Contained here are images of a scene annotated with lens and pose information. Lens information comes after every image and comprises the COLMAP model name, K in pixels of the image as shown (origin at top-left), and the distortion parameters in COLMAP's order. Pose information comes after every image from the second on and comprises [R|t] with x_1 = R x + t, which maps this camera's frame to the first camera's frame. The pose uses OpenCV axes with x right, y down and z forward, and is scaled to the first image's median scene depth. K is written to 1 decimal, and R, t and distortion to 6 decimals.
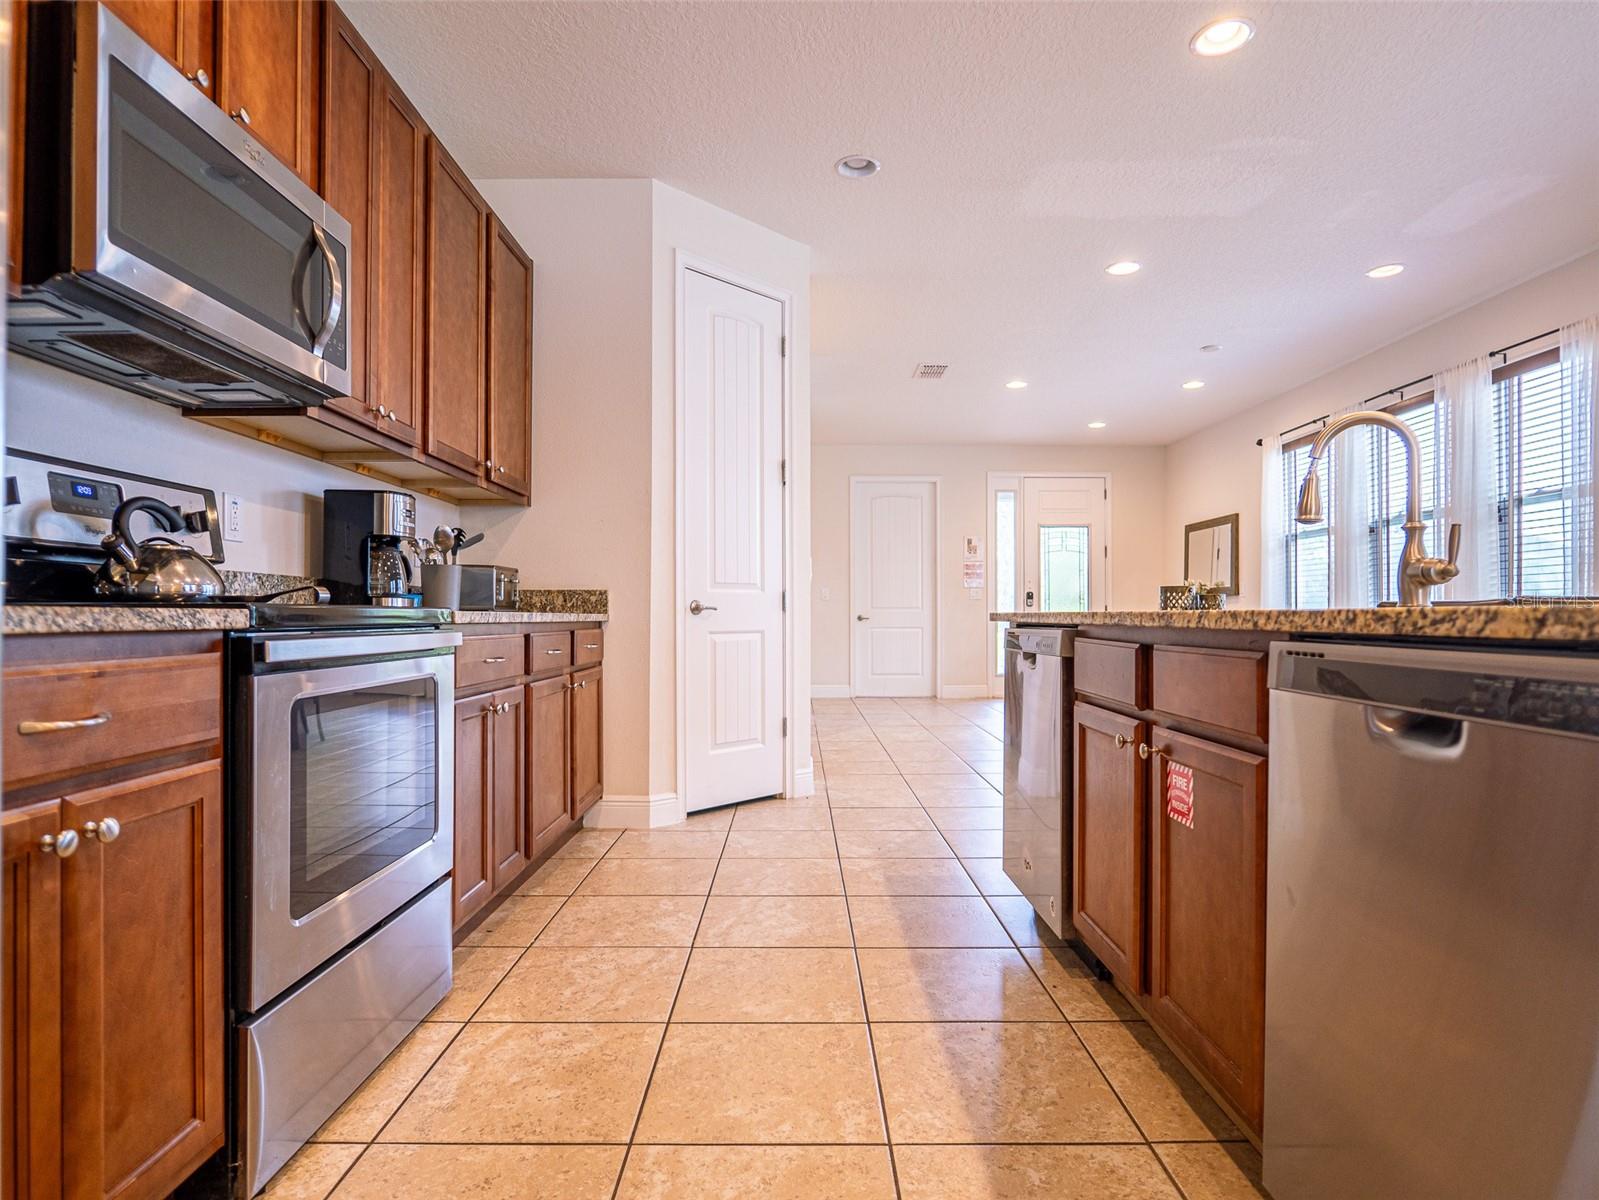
lens RADIAL K [[866.3, 0, 804.9], [0, 866.3, 609.1], [0, 0, 1]] dist [-0.016693, 0.003504]
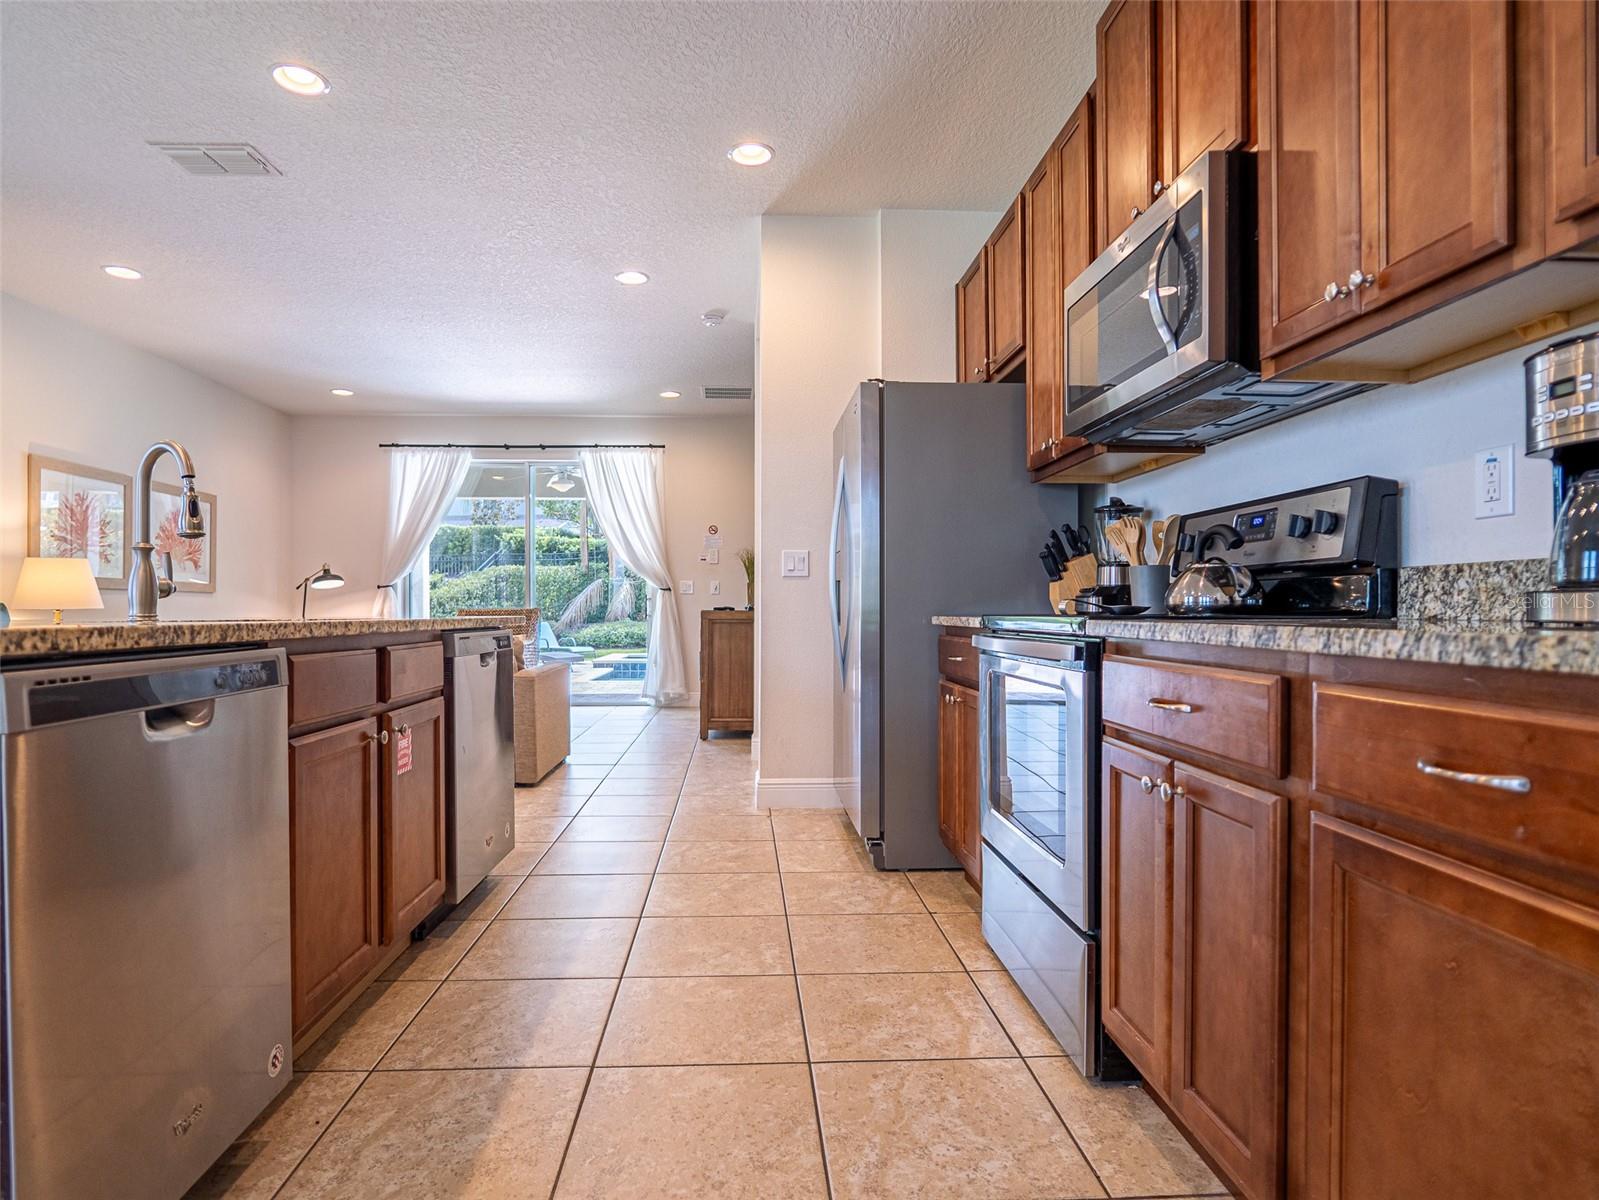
lens RADIAL K [[866.3, 0, 784.5], [0, 866.3, 609.5], [0, 0, 1]] dist [-0.016693, 0.003504]
pose [[-0.999045, 0.000770, -0.043682, -0.097741], [0.001110, 0.999969, -0.007772, -0.002295], [0.043674, -0.007813, -0.999015, 2.060972]]
